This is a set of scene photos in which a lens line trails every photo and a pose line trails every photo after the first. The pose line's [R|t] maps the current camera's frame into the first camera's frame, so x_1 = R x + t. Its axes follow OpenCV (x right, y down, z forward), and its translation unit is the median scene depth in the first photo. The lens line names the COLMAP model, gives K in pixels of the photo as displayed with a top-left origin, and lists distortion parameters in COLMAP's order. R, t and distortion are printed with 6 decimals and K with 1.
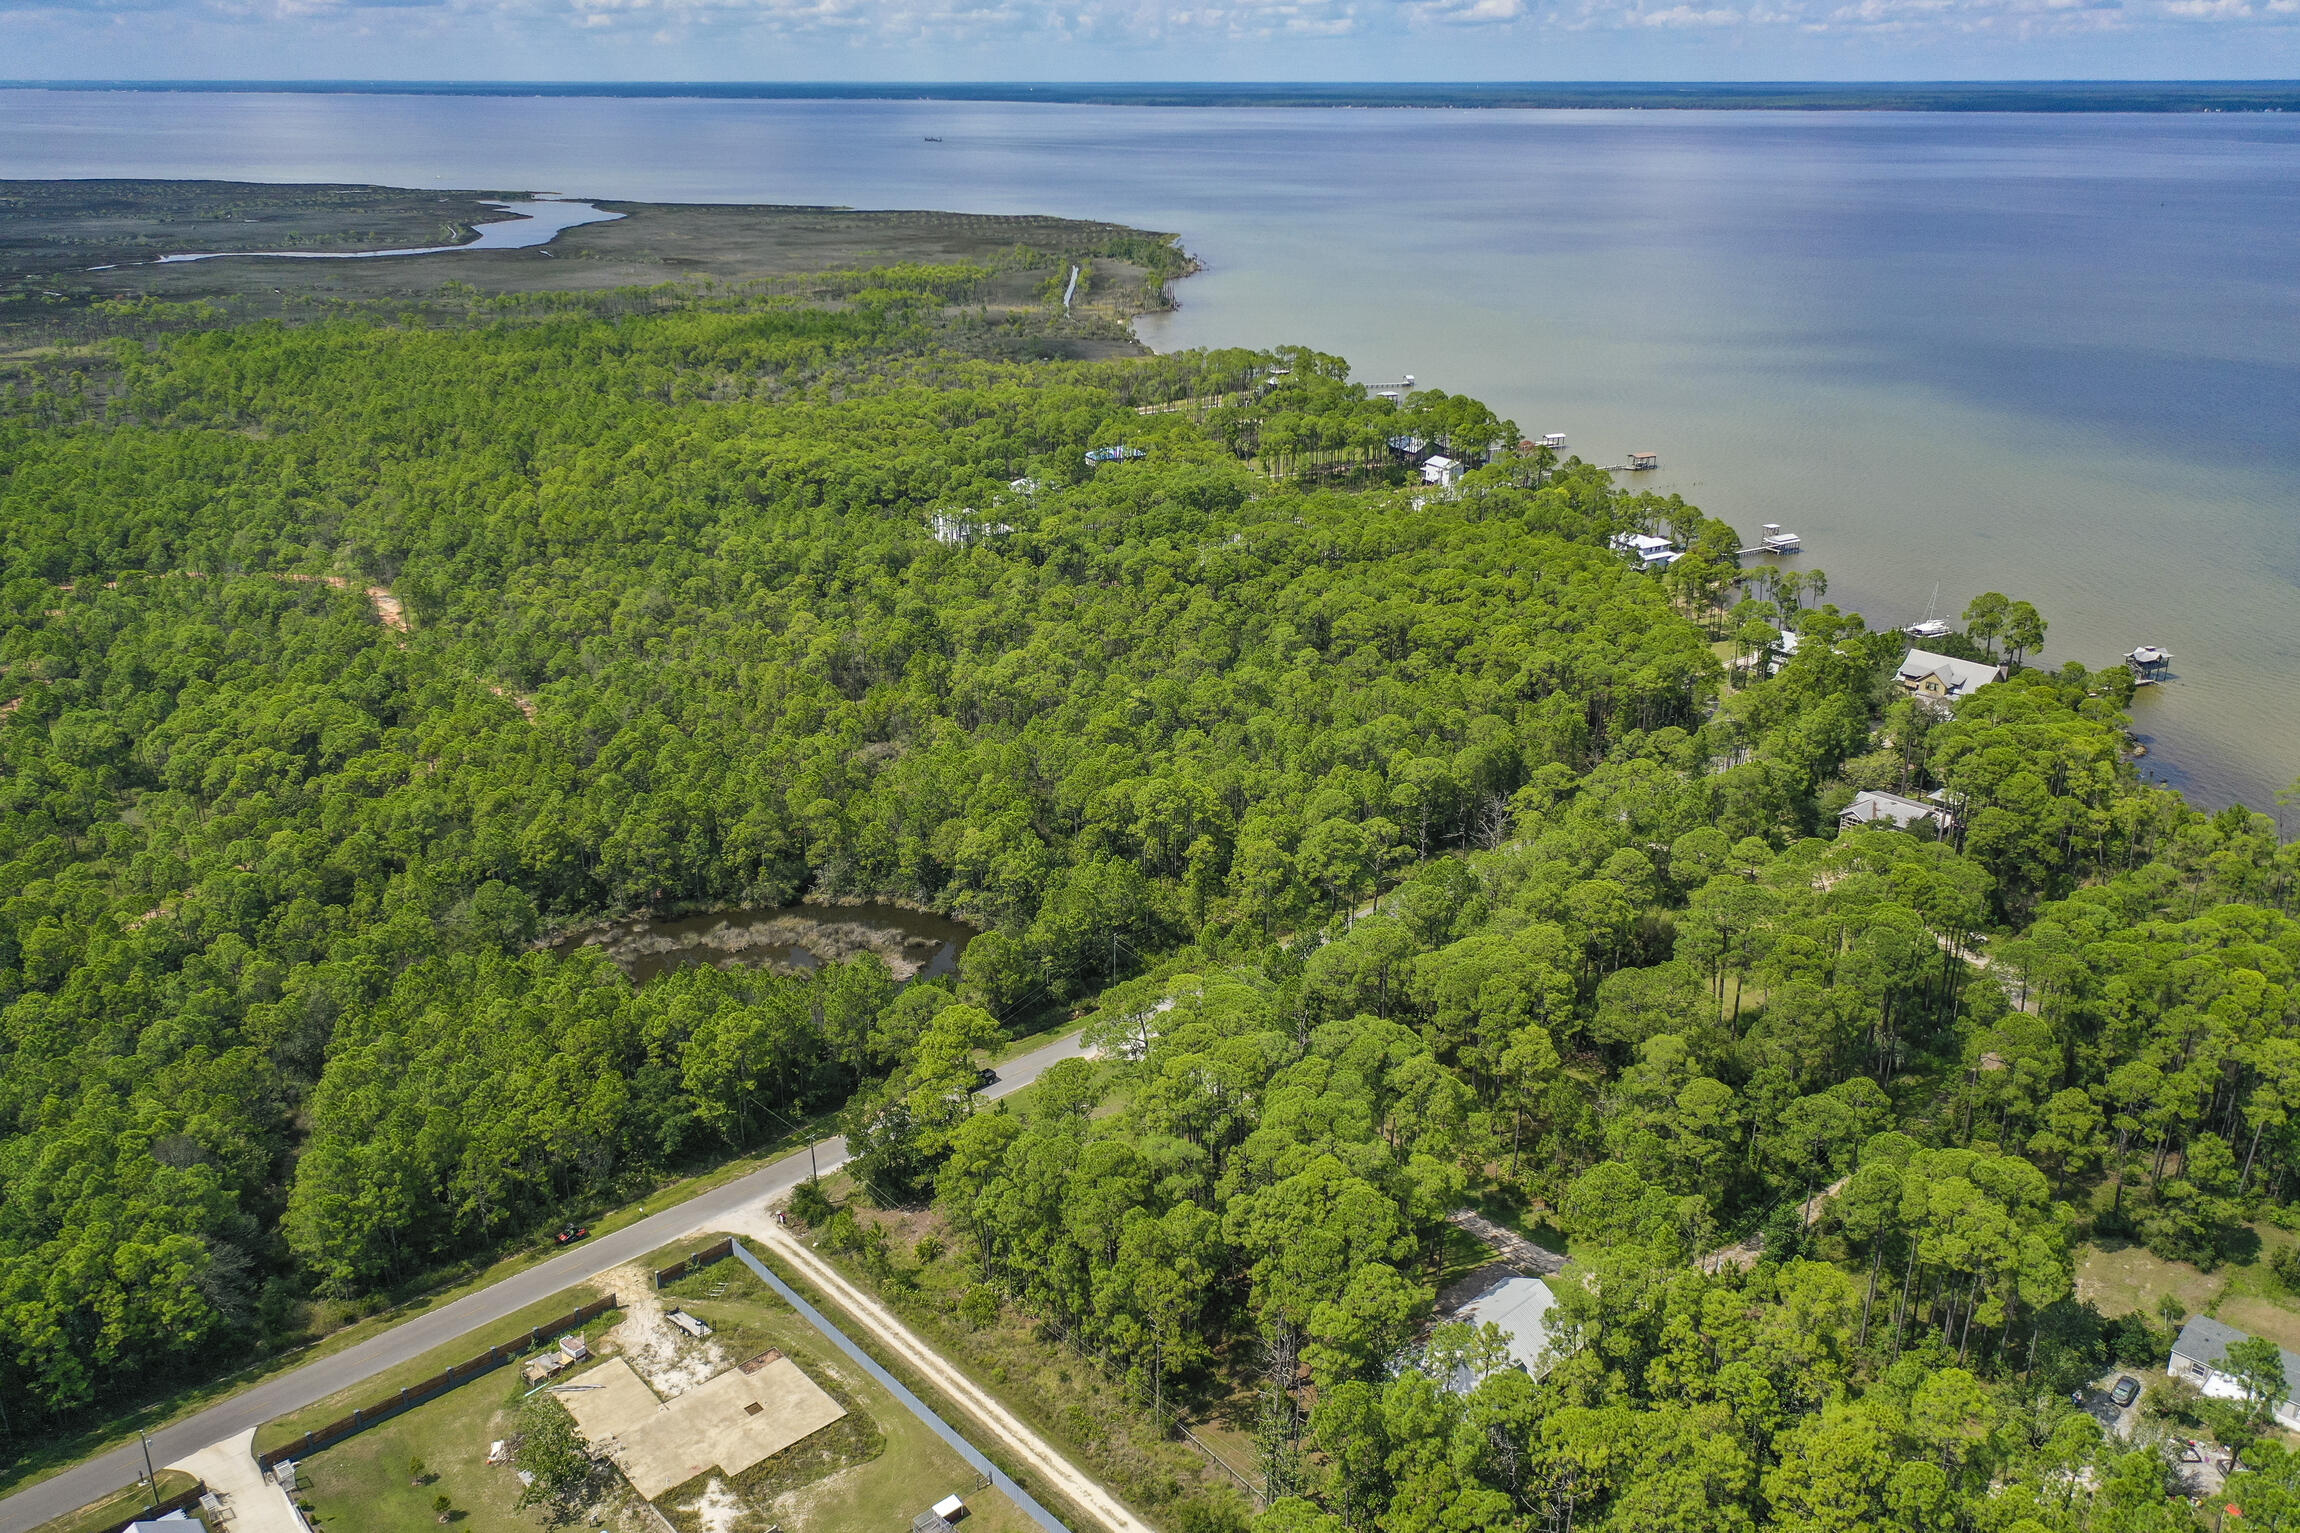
lens RADIAL K [[1814.0, 0, 1150.0], [0, 1814.0, 766.5], [0, 0, 1]] dist [0.004174, 0.006261]
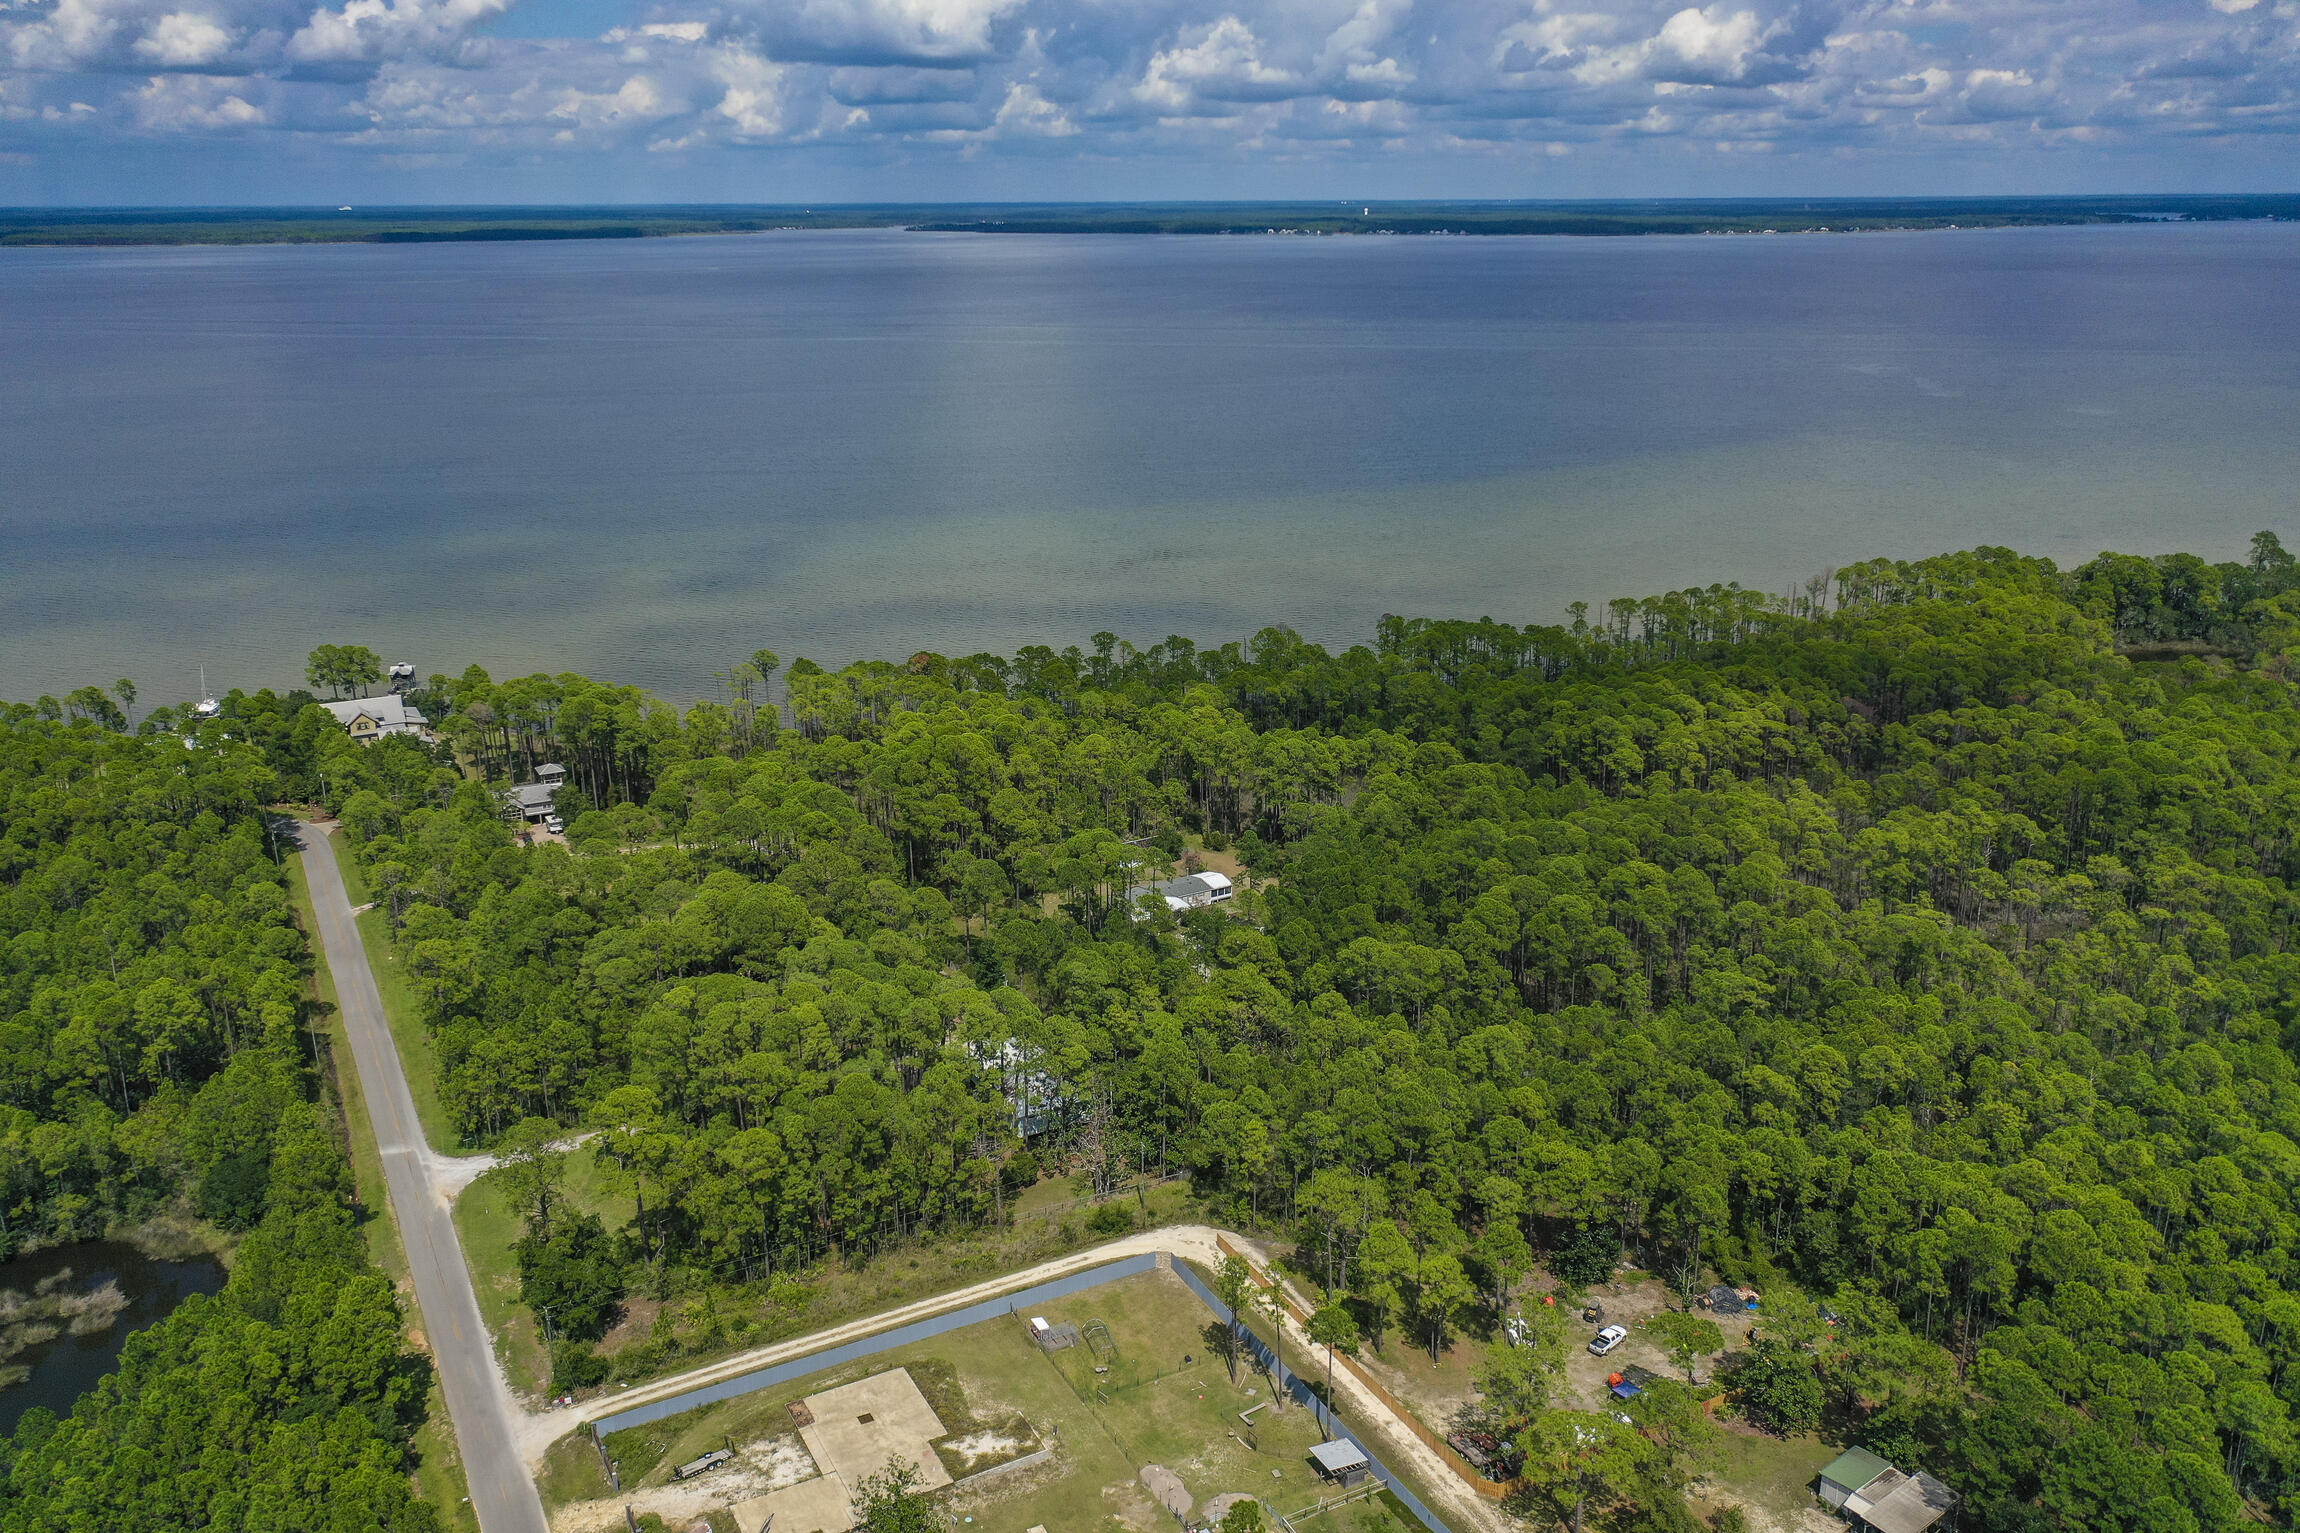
lens RADIAL K [[1814.0, 0, 1150.0], [0, 1814.0, 766.5], [0, 0, 1]] dist [0.004174, 0.006261]
pose [[0.234240, -0.288868, 0.928271, -0.968308], [0.347132, 0.916744, 0.197686, -0.139561], [-0.908092, 0.275926, 0.315014, 0.367198]]
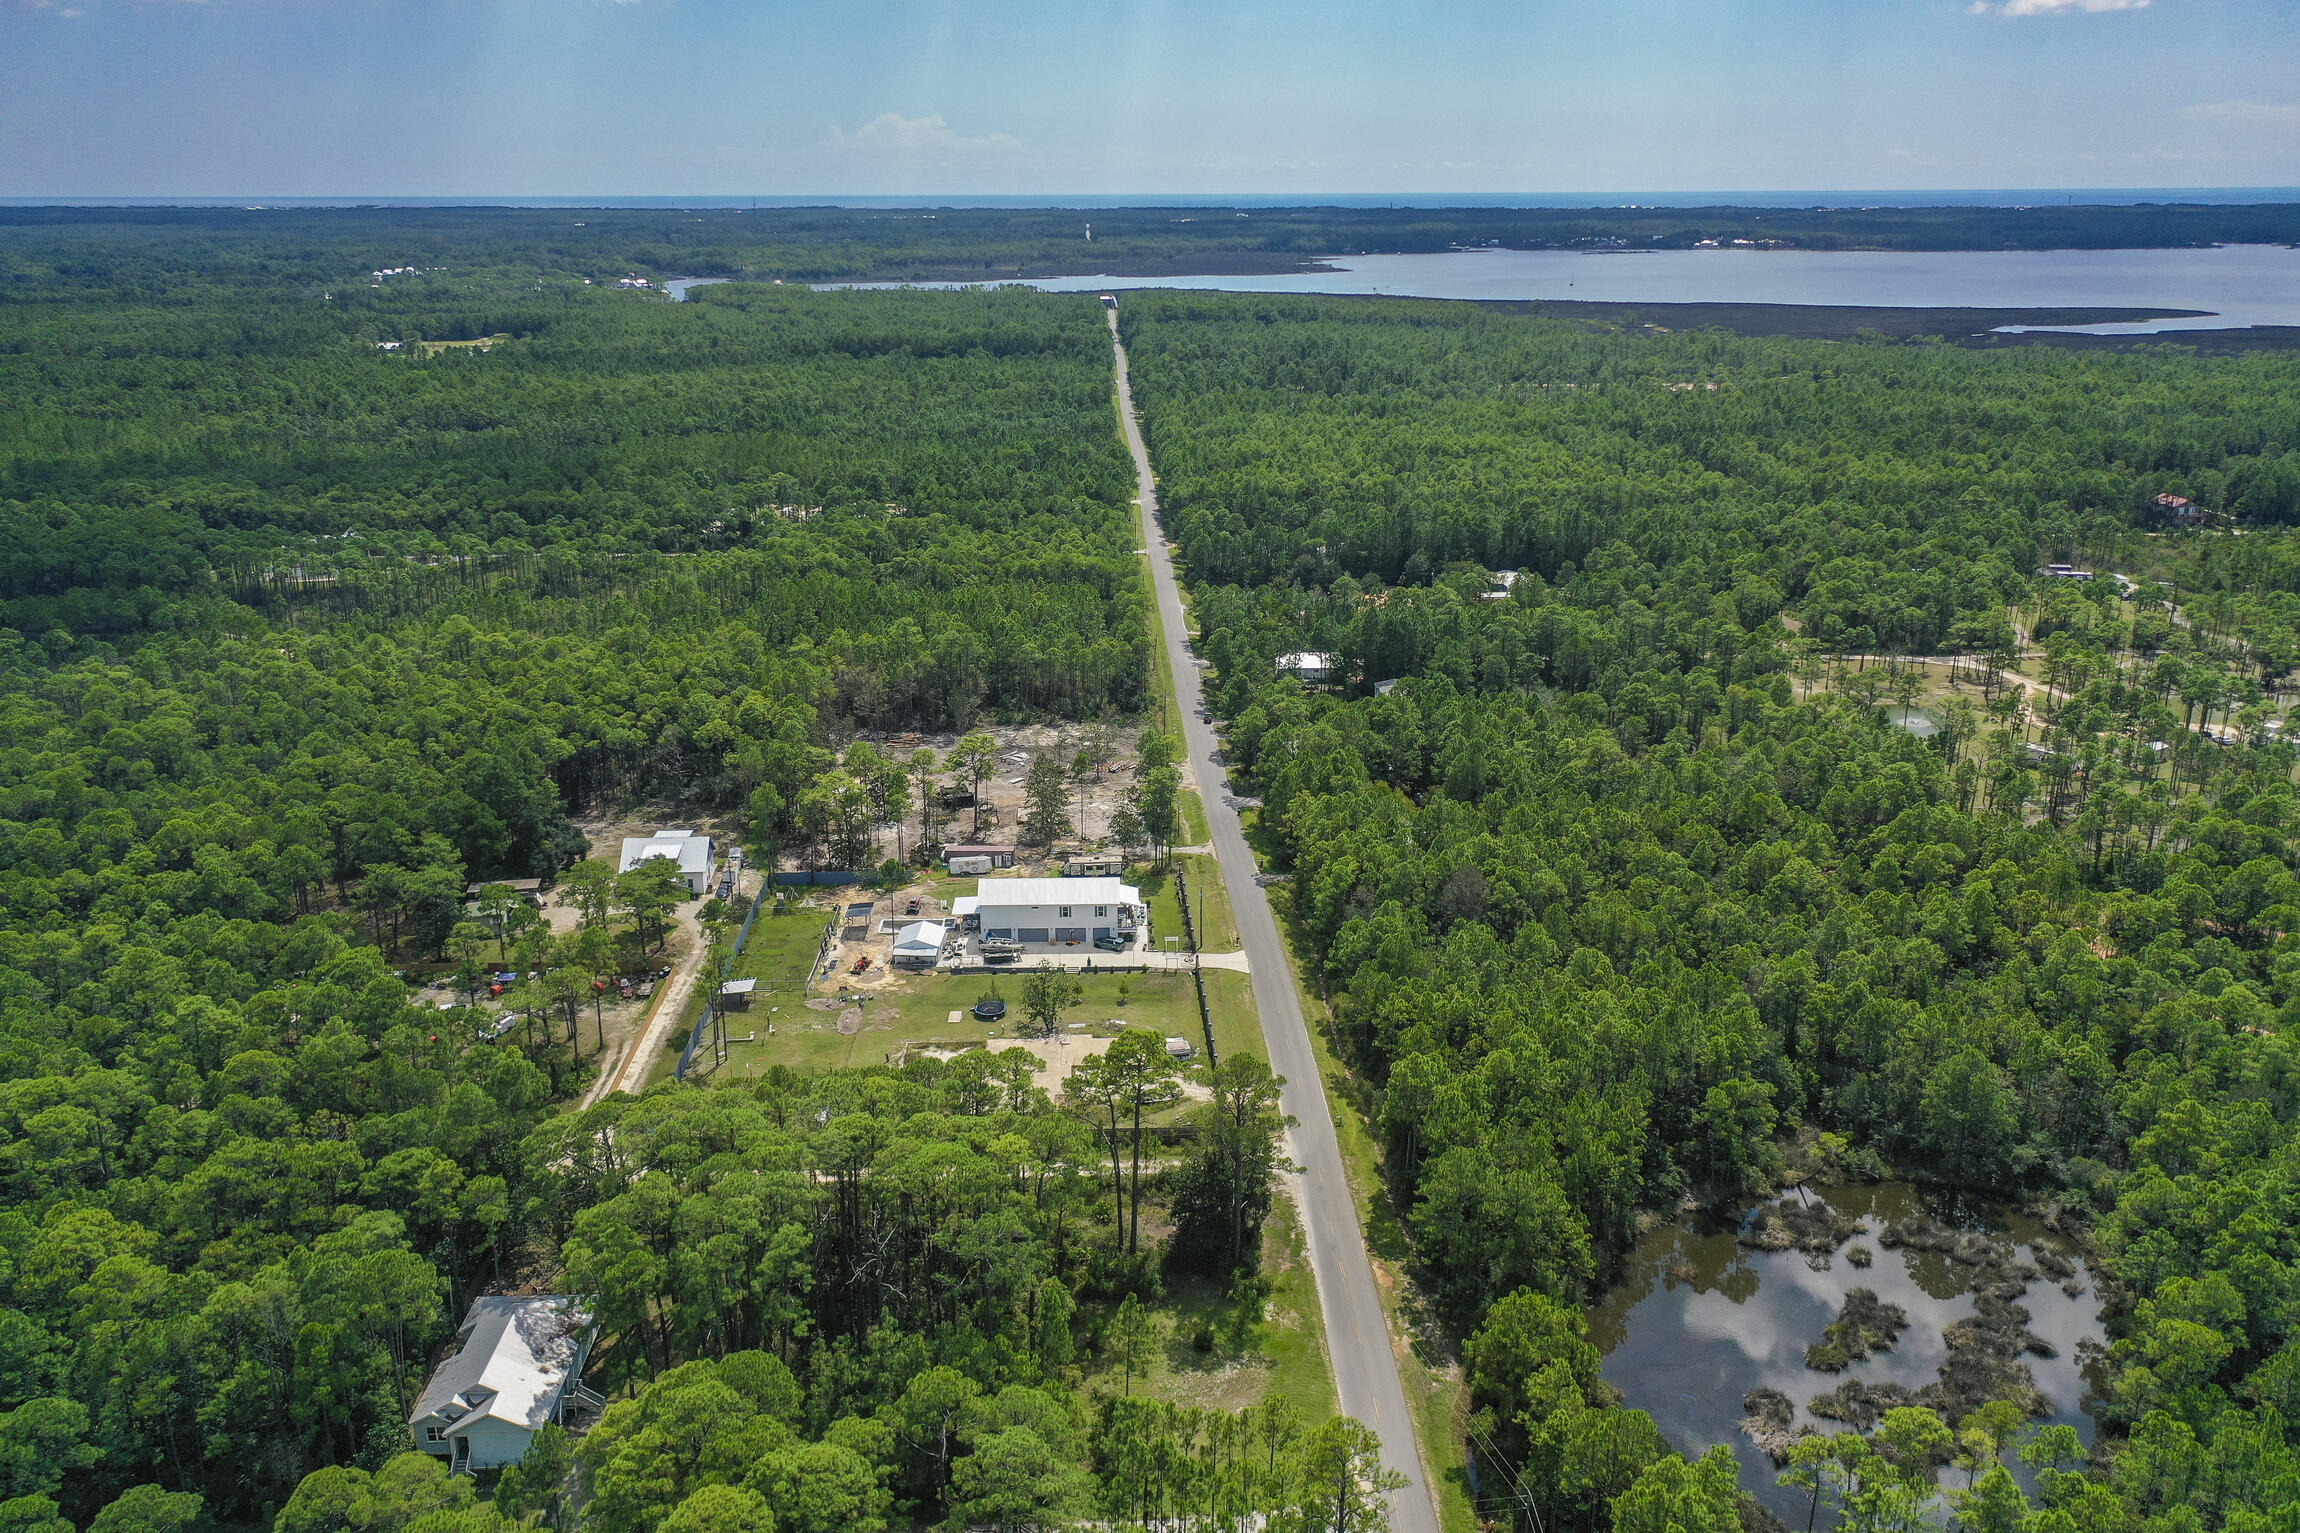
lens RADIAL K [[1814.0, 0, 1150.0], [0, 1814.0, 766.5], [0, 0, 1]] dist [0.004174, 0.006261]
pose [[-0.642084, 0.235023, -0.729721, 0.536962], [-0.266964, 0.823728, 0.500203, -0.443063], [0.718651, 0.515982, -0.466159, 1.401799]]
